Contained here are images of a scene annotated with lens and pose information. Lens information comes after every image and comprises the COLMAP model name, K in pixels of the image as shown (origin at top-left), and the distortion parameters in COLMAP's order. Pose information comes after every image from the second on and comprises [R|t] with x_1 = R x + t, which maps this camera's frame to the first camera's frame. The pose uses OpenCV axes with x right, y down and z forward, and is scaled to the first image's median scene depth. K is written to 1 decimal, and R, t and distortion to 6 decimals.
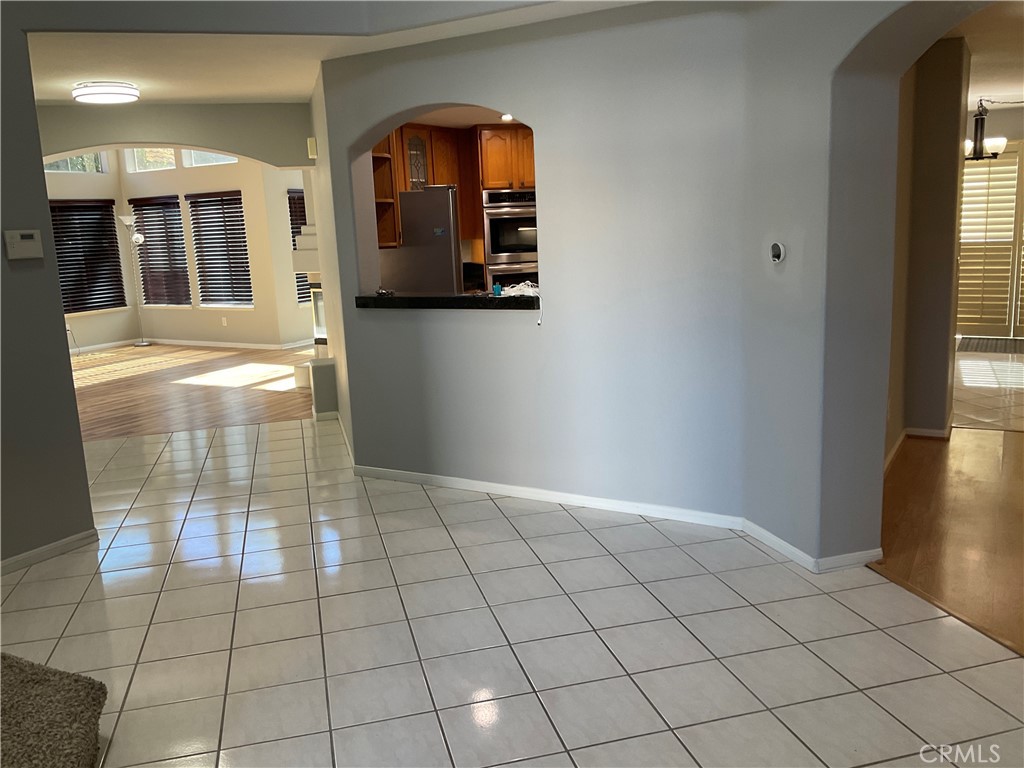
lens RADIAL K [[845.8, 0, 512.0], [0, 845.8, 384.0], [0, 0, 1]] dist [0.114023, -0.228489]
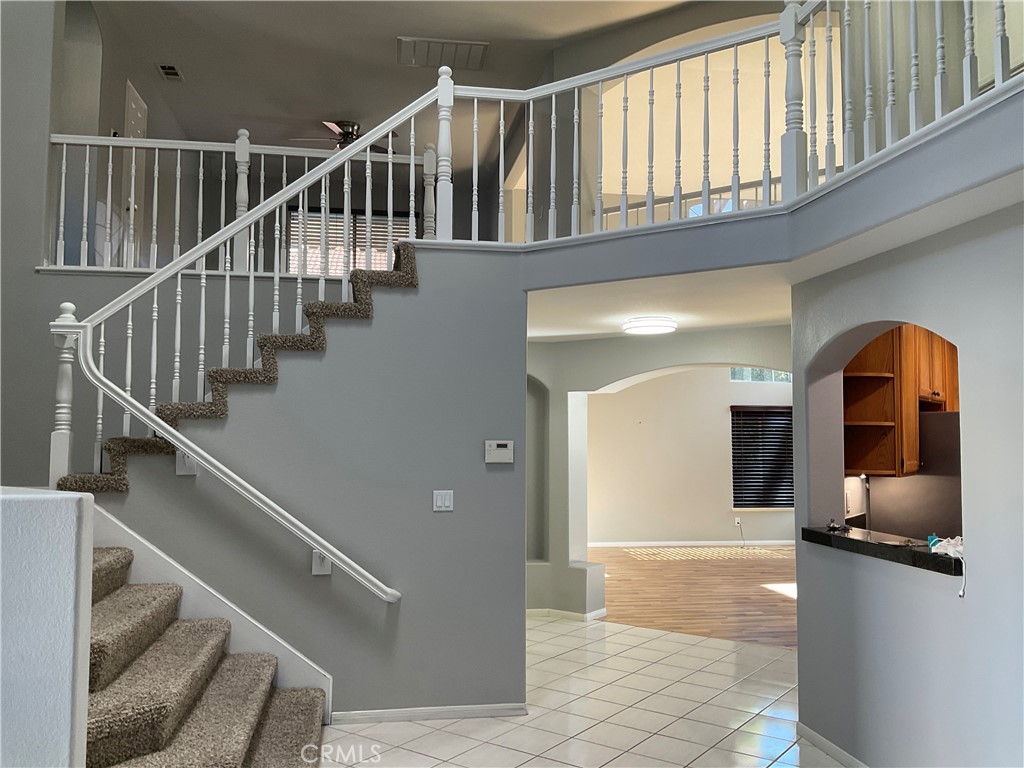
lens RADIAL K [[845.8, 0, 512.0], [0, 845.8, 384.0], [0, 0, 1]] dist [0.114023, -0.228489]
pose [[0.629073, 0.000365, -0.777346, 0.326639], [-0.176610, 0.973916, -0.142466, -0.066828], [0.757018, 0.226909, 0.612729, 0.174720]]
